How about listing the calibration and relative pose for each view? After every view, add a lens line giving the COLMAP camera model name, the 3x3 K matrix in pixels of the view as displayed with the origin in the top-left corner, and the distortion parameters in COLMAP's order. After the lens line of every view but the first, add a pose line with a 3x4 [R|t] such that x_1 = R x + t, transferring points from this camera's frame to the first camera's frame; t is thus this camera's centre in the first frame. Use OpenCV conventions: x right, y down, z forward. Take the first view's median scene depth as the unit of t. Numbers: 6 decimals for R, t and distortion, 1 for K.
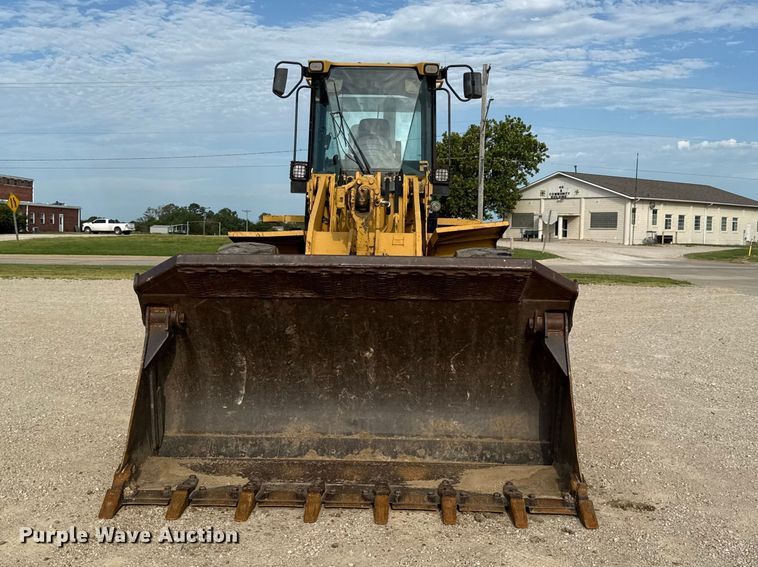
lens RADIAL K [[822.5, 0, 379.0], [0, 822.5, 283.5], [0, 0, 1]] dist [-0.005327, -0.052392]
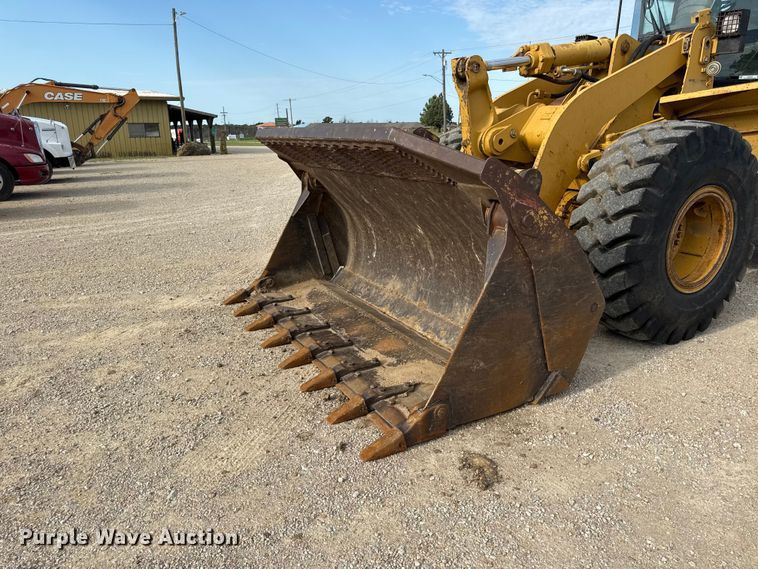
lens RADIAL K [[549.0, 0, 379.0], [0, 549.0, 284.5], [0, 0, 1]] dist [0.000456, -0.003060]
pose [[0.476874, 0.205702, -0.854563, 0.633631], [-0.025960, 0.975102, 0.220230, 0.002590], [0.878588, -0.082837, 0.470341, 0.686652]]
